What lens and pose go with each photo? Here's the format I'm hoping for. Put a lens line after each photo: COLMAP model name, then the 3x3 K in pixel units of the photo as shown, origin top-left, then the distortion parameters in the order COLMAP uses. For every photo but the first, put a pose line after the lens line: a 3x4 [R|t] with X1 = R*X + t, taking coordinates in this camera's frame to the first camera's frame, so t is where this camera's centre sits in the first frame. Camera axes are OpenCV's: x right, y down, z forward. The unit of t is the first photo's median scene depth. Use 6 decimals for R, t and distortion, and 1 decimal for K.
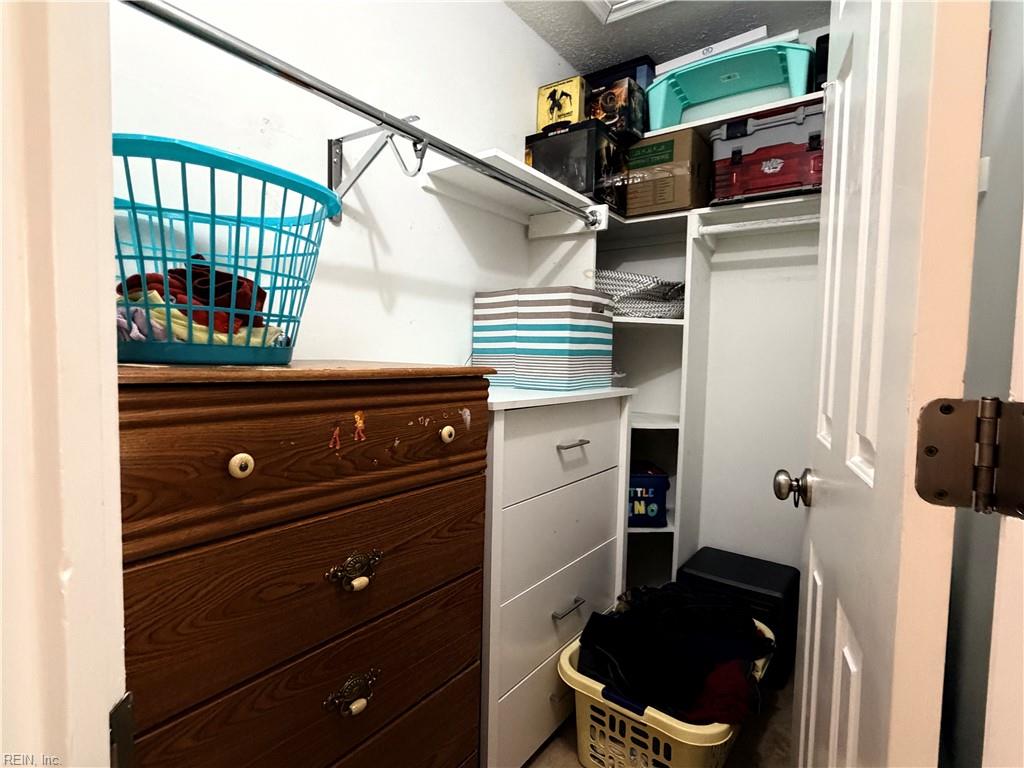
lens RADIAL K [[575.9, 0, 512.0], [0, 575.9, 384.0], [0, 0, 1]] dist [-0.031613, 0.000007]
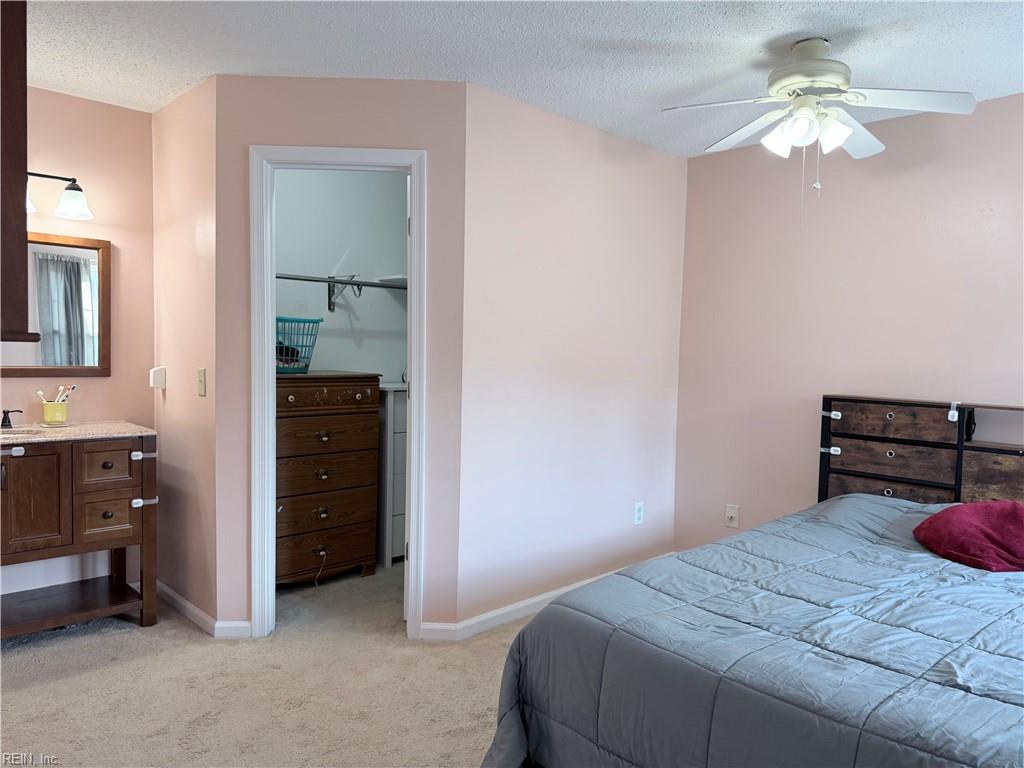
lens RADIAL K [[713.7, 0, 512.0], [0, 713.7, 384.0], [0, 0, 1]] dist [-0.000068, -0.000701]
pose [[0.988328, 0.005348, -0.152249, 1.239410], [-0.006679, 0.999944, -0.008232, 0.047320], [0.152196, 0.009153, 0.988308, -2.530932]]
